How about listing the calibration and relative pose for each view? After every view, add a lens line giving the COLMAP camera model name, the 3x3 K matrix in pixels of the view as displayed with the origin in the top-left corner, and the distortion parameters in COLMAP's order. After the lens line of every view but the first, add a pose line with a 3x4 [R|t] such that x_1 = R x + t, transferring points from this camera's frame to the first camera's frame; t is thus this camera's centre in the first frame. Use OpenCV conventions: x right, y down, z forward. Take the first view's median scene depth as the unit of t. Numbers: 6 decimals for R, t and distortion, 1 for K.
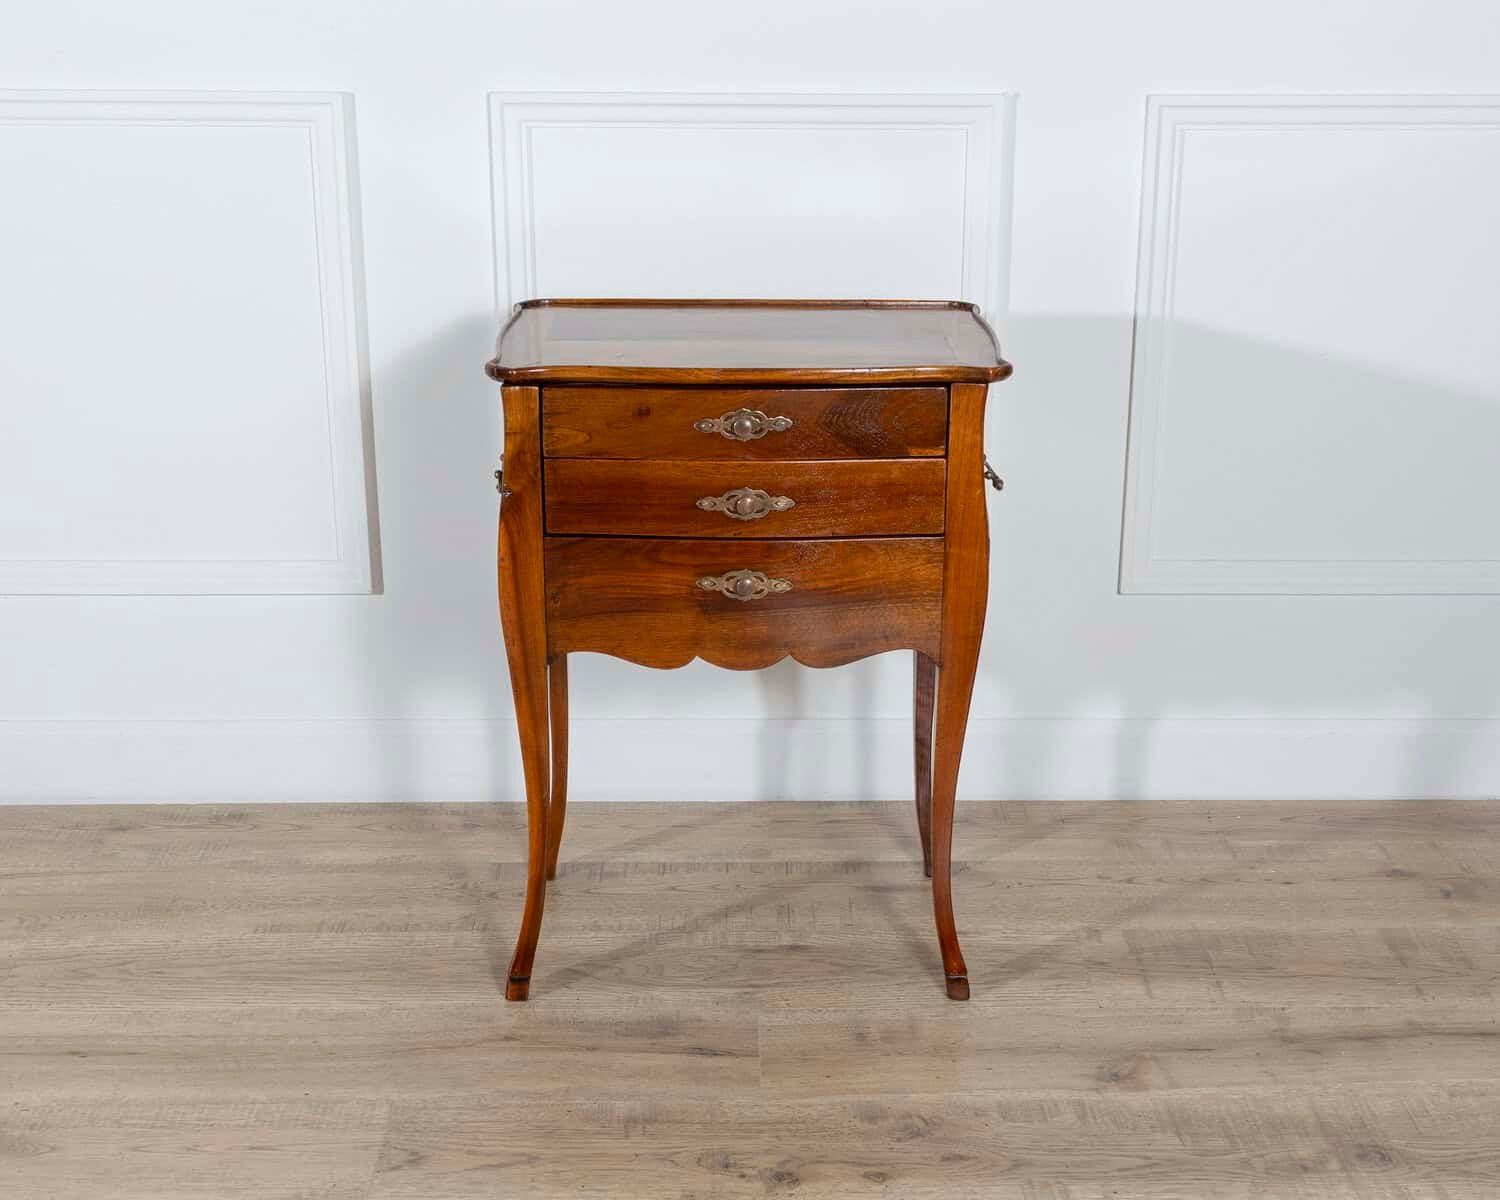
lens RADIAL K [[2289.6, 0, 789.1], [0, 2289.6, 625.4], [0, 0, 1]] dist [0.023291, 0.068832]
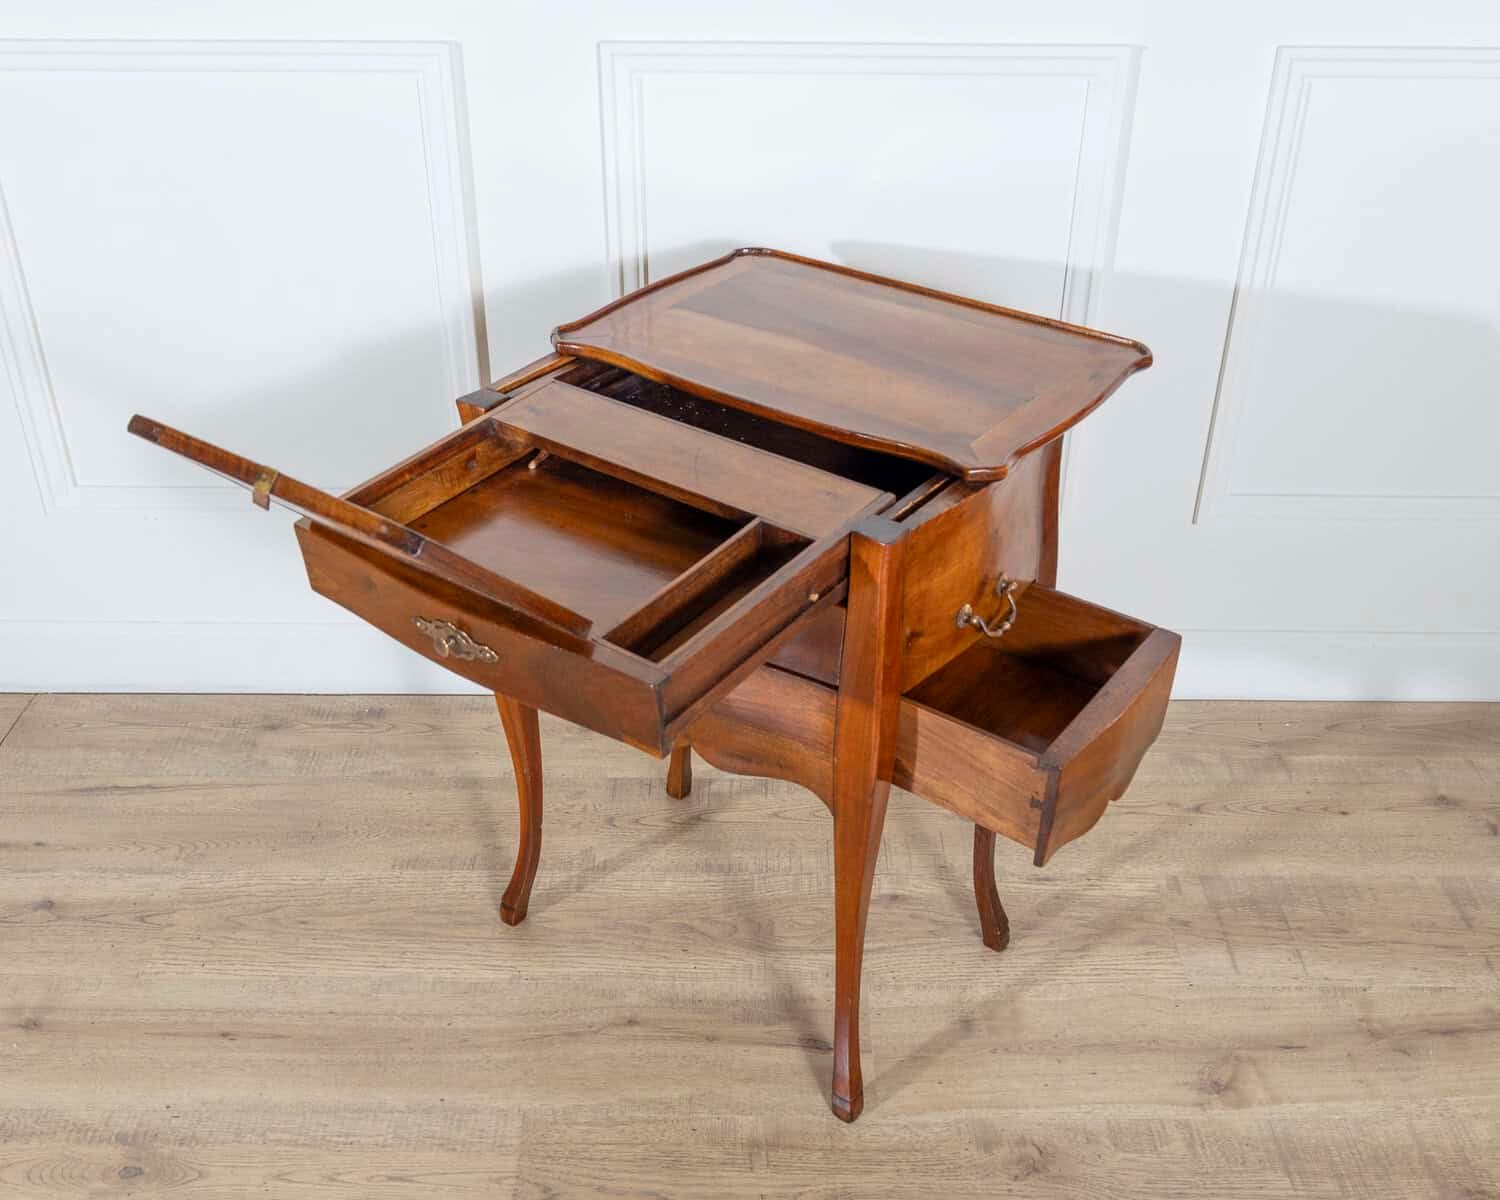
lens RADIAL K [[1470.2, 0, 743.8], [0, 1470.2, 642.4], [0, 0, 1]] dist [-0.015813, 0.024534]
pose [[0.999653, 0.015764, -0.021104, -0.060091], [-0.009555, 0.963602, 0.267171, -0.169769], [0.024548, -0.266877, 0.963418, 0.401445]]
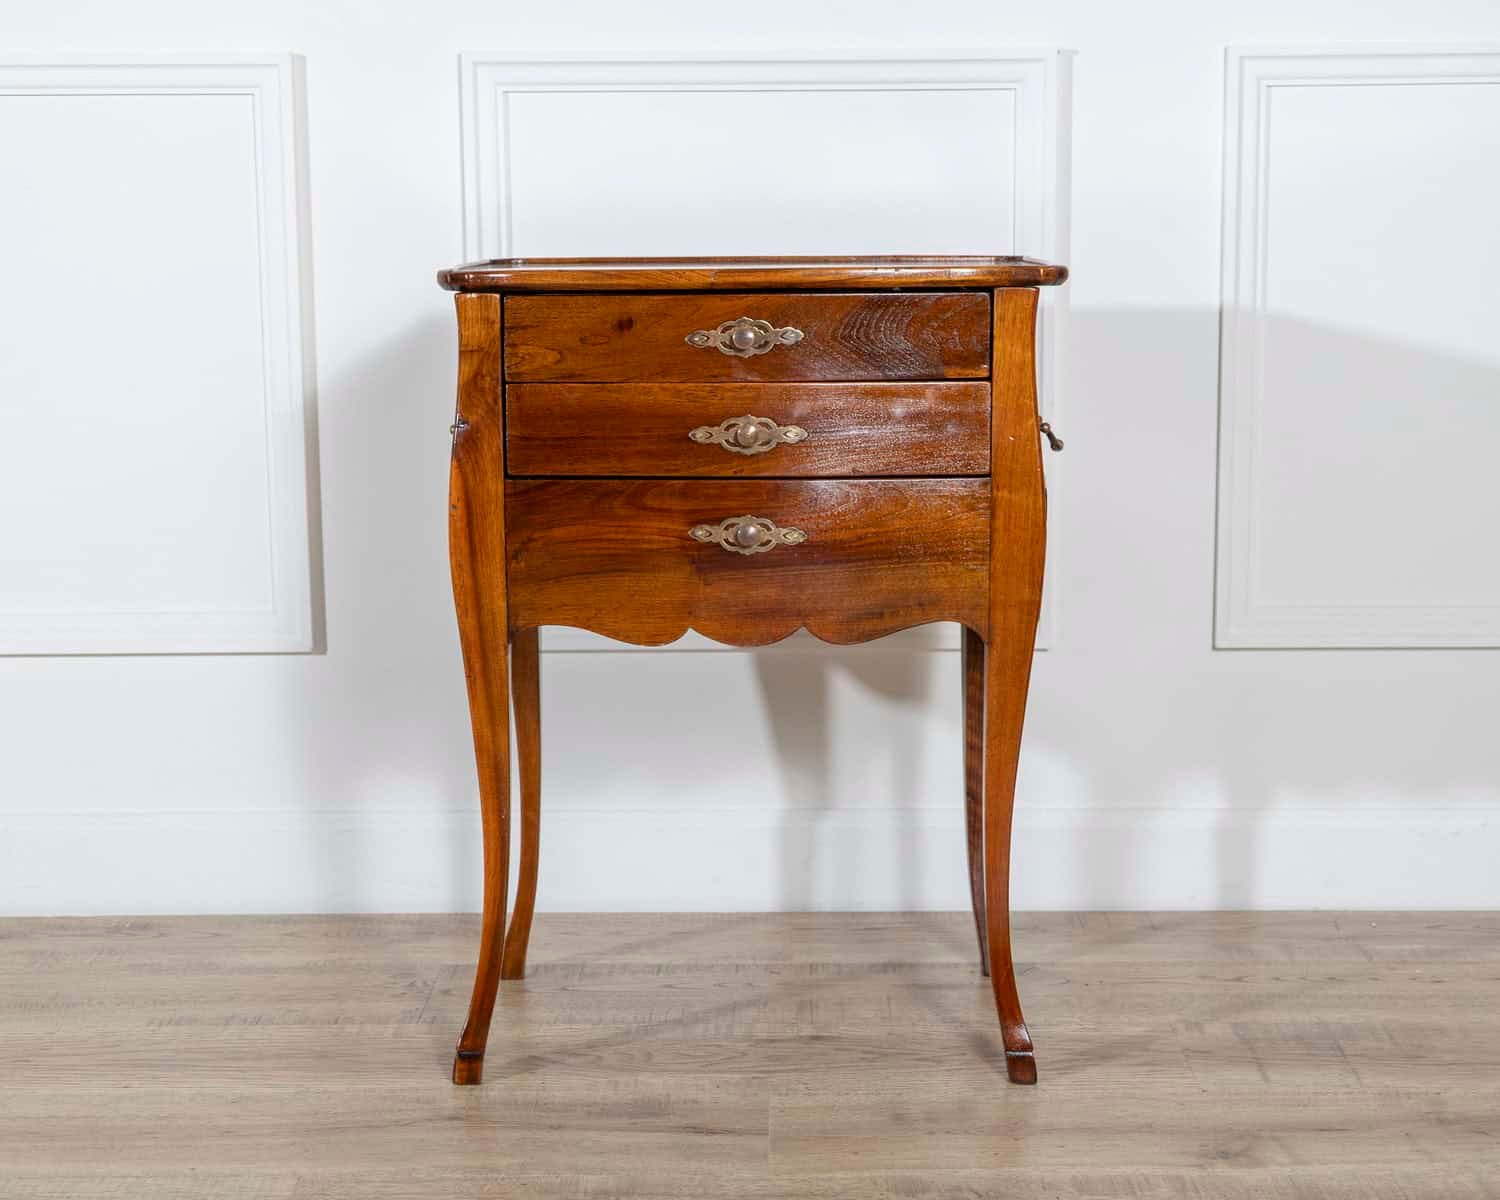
lens RADIAL K [[2608.4, 0, 767.8], [0, 2608.4, 600.1], [0, 0, 1]] dist [0.032412, 0.087800]
pose [[0.999396, -0.009059, -0.033554, 0.018481], [0.002583, 0.982124, -0.188215, 0.175899], [0.034659, 0.188015, 0.981554, 0.083912]]
